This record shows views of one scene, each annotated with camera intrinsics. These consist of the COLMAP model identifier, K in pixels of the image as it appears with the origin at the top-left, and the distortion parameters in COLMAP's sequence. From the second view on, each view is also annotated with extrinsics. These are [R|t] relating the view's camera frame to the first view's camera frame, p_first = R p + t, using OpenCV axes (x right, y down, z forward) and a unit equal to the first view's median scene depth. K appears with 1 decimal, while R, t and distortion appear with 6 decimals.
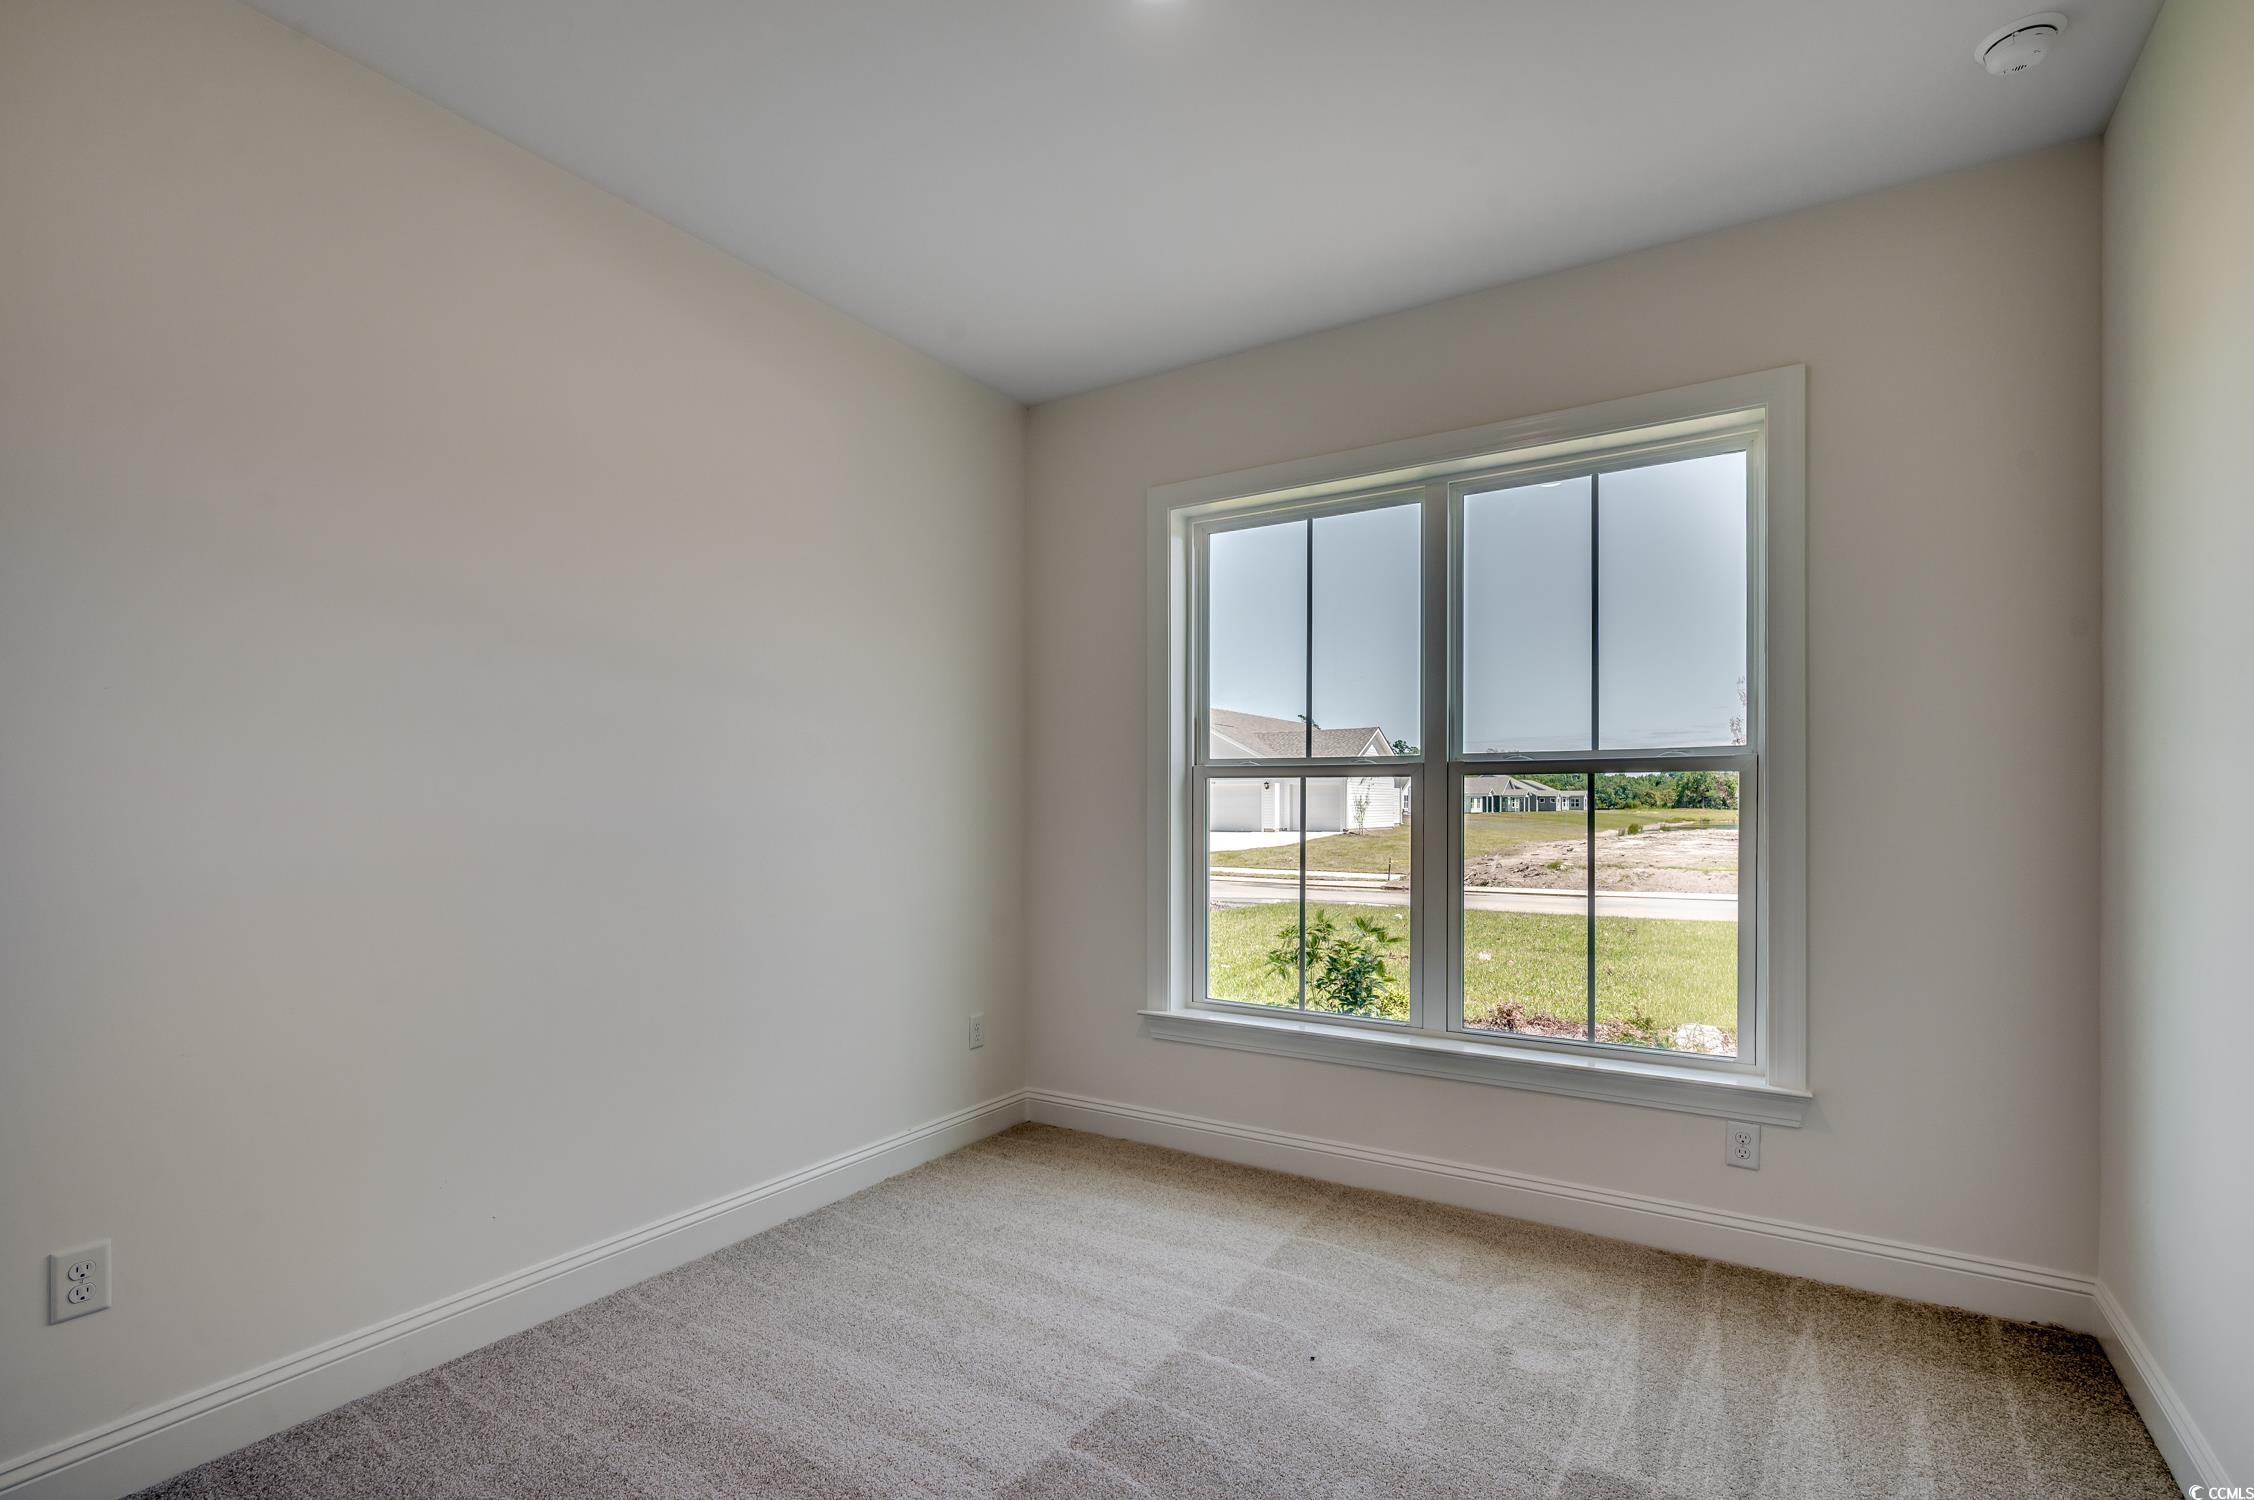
lens RADIAL K [[1045.5, 0, 1128.5], [0, 1045.5, 797.1], [0, 0, 1]] dist [0.000686, -0.000310]
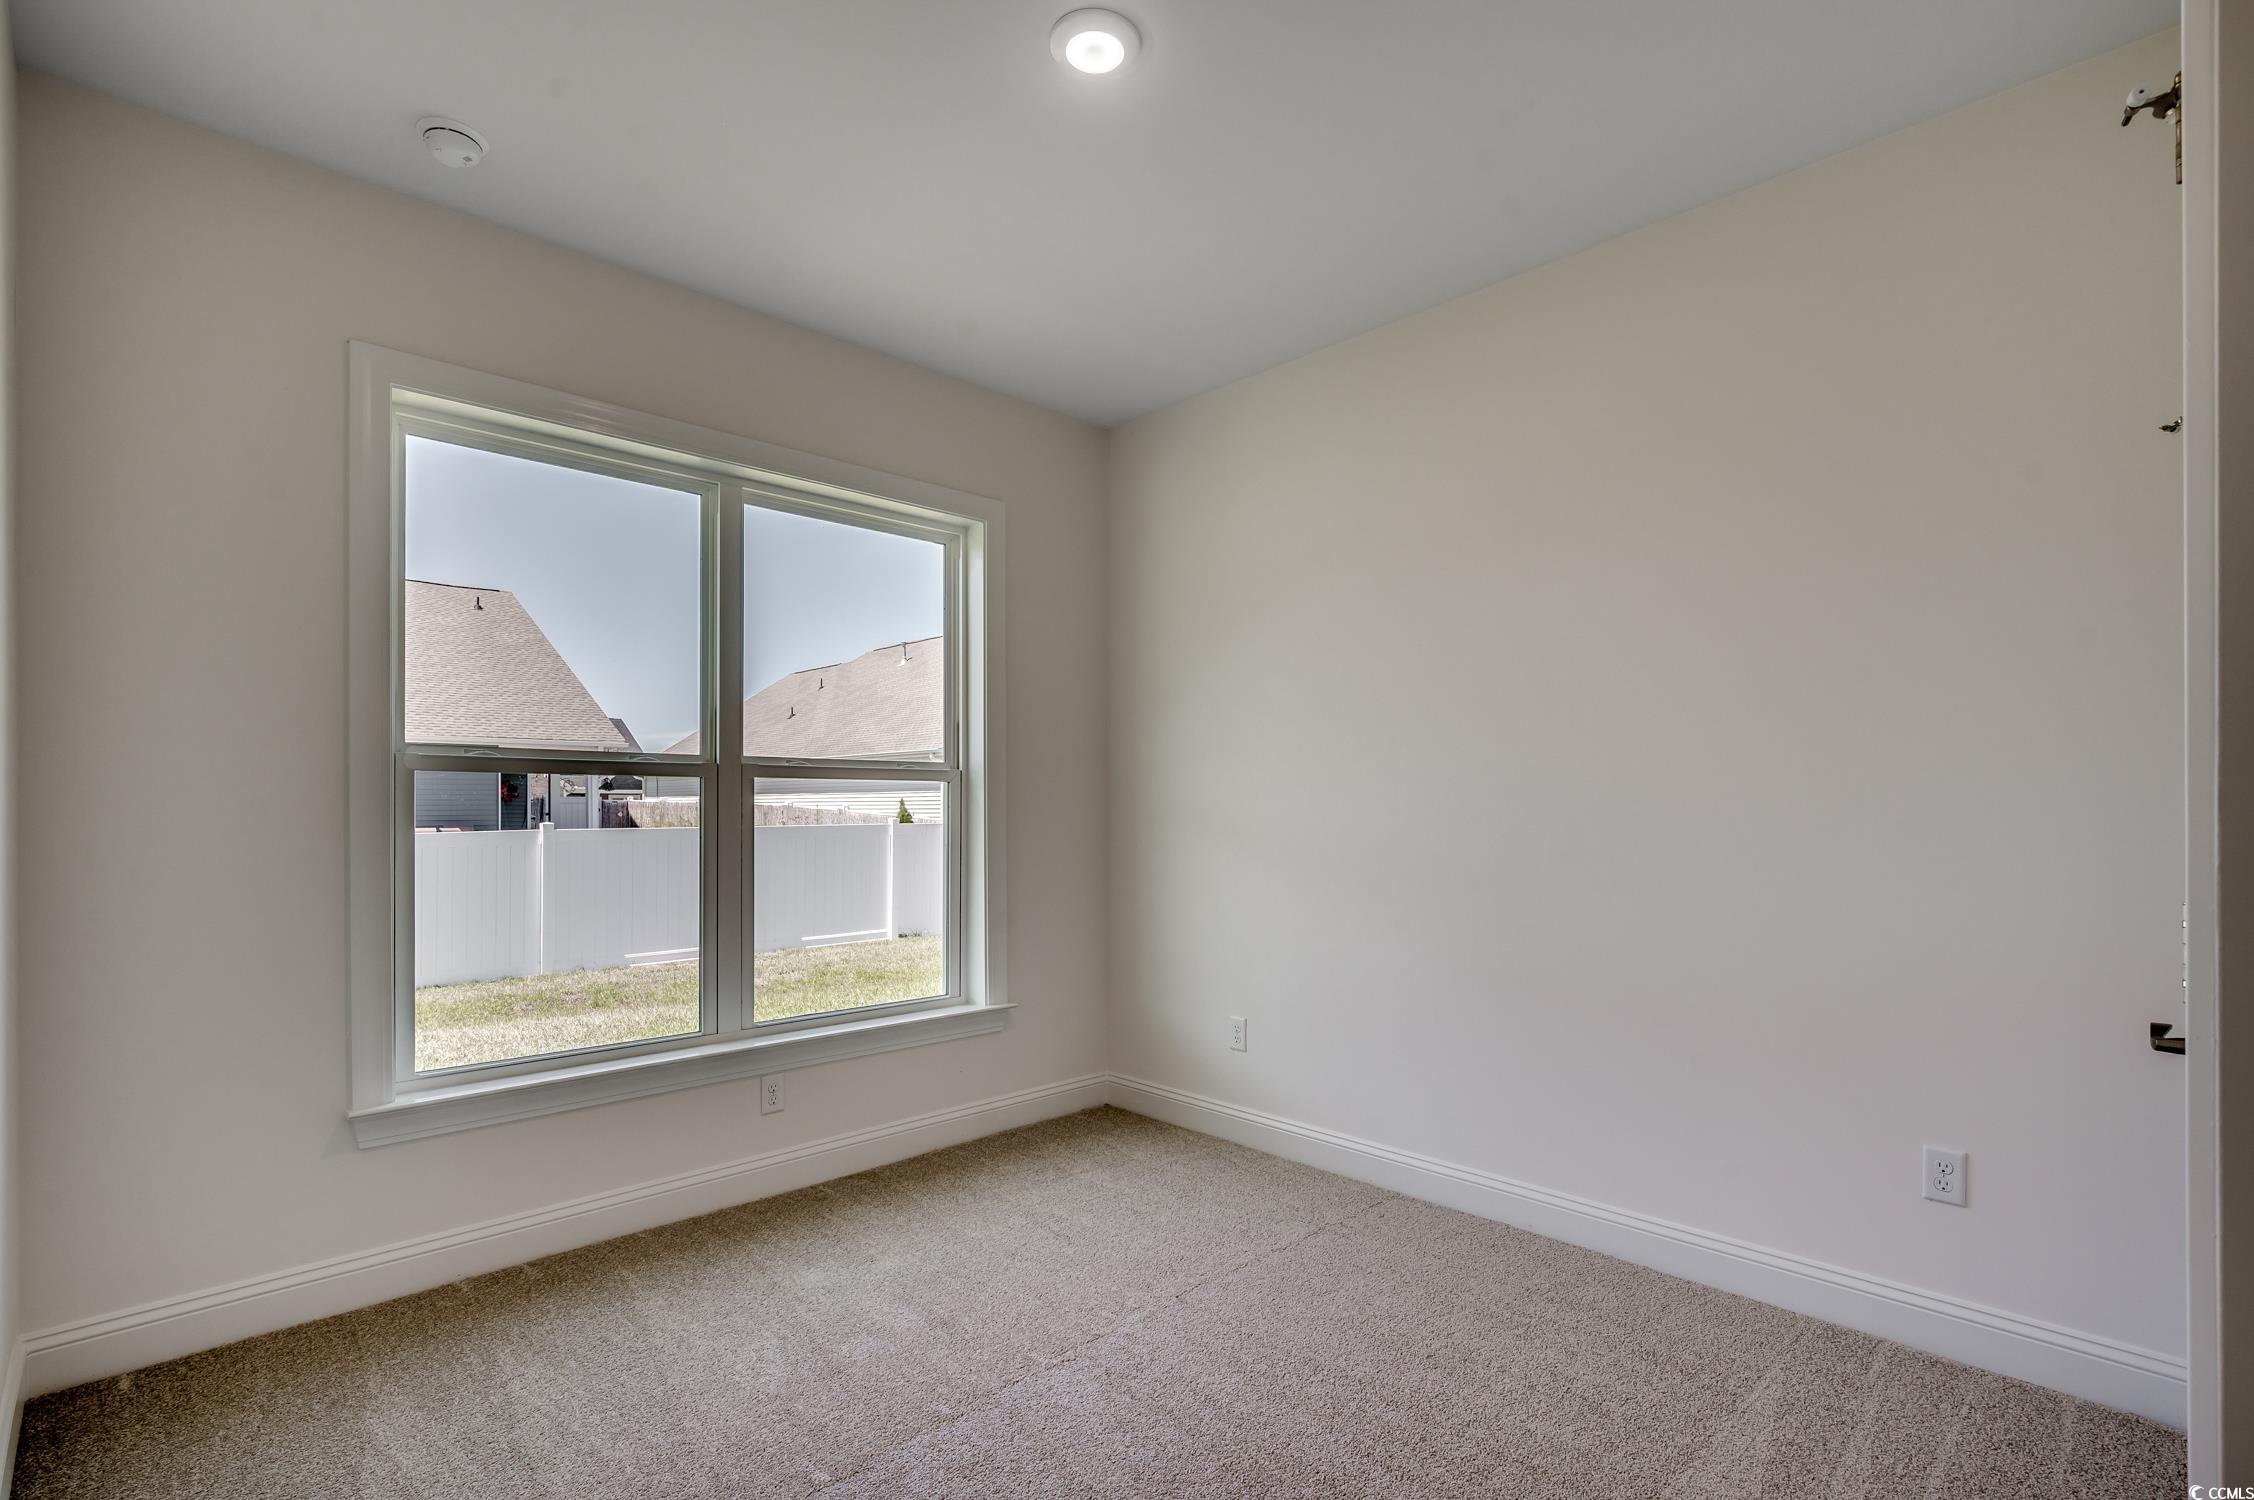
lens RADIAL K [[1045.5, 0, 1128.5], [0, 1045.5, 797.1], [0, 0, 1]] dist [0.000686, -0.000310]
pose [[0.235728, 0.012205, 0.971742, -0.580122], [-0.002030, 0.999925, -0.012067, 0.010190], [-0.971817, 0.000872, 0.235736, 0.393946]]
